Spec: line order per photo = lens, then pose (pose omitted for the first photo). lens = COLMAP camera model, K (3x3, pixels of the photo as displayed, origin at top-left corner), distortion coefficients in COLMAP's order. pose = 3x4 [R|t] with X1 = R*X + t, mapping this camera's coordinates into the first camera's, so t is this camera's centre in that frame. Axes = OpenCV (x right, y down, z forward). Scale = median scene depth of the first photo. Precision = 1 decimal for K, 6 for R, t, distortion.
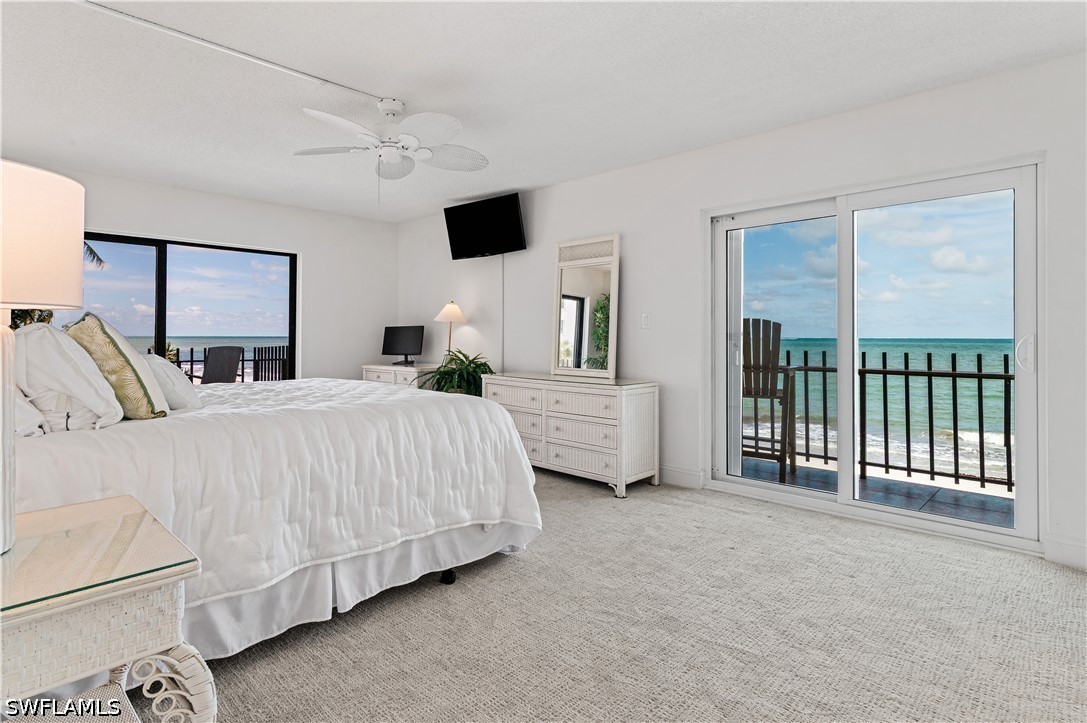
lens RADIAL K [[565.1, 0, 543.7], [0, 565.1, 339.4], [0, 0, 1]] dist [0.001334, -0.000346]
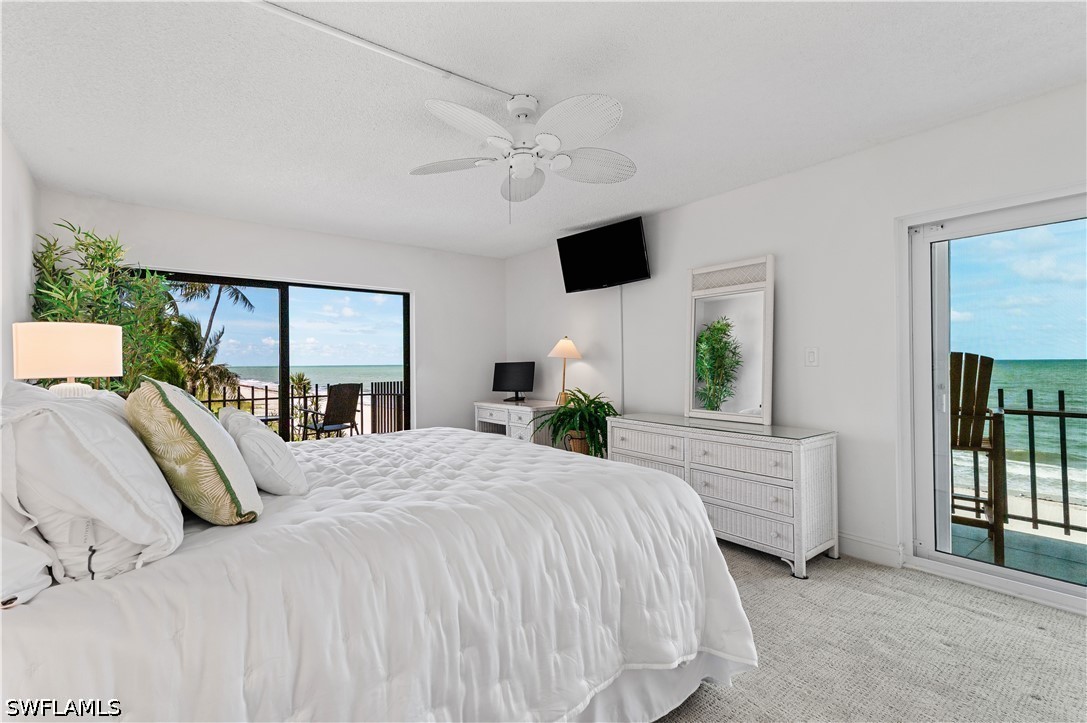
lens RADIAL K [[491.1, 0, 541.5], [0, 491.1, 371.8], [0, 0, 1]] dist [0.003654, 0.001079]
pose [[0.990192, -0.010150, -0.139347, -0.114963], [0.012231, 0.999826, 0.014086, -0.026221], [0.139179, -0.015653, 0.990143, 0.223854]]
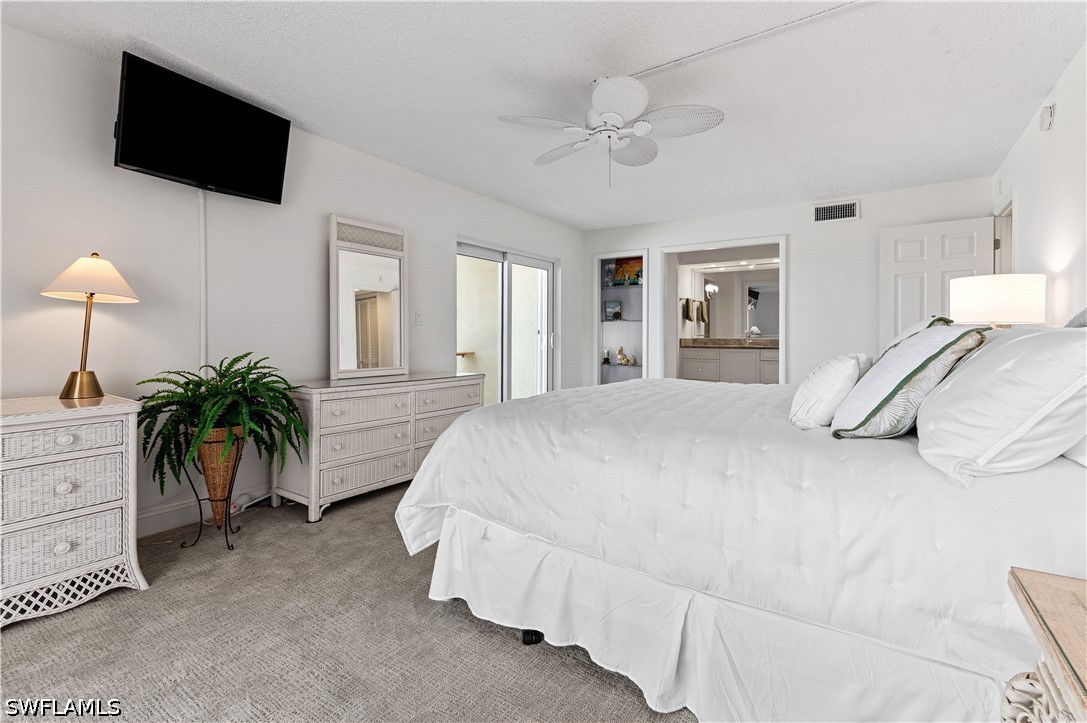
lens RADIAL K [[496.4, 0, 543.3], [0, 496.4, 335.1], [0, 0, 1]] dist [0.001098, 0.000202]
pose [[-0.168967, -0.004804, 0.985610, -0.809178], [-0.002180, 0.999987, 0.004500, -0.004879], [-0.985619, -0.001388, -0.168976, 0.931766]]
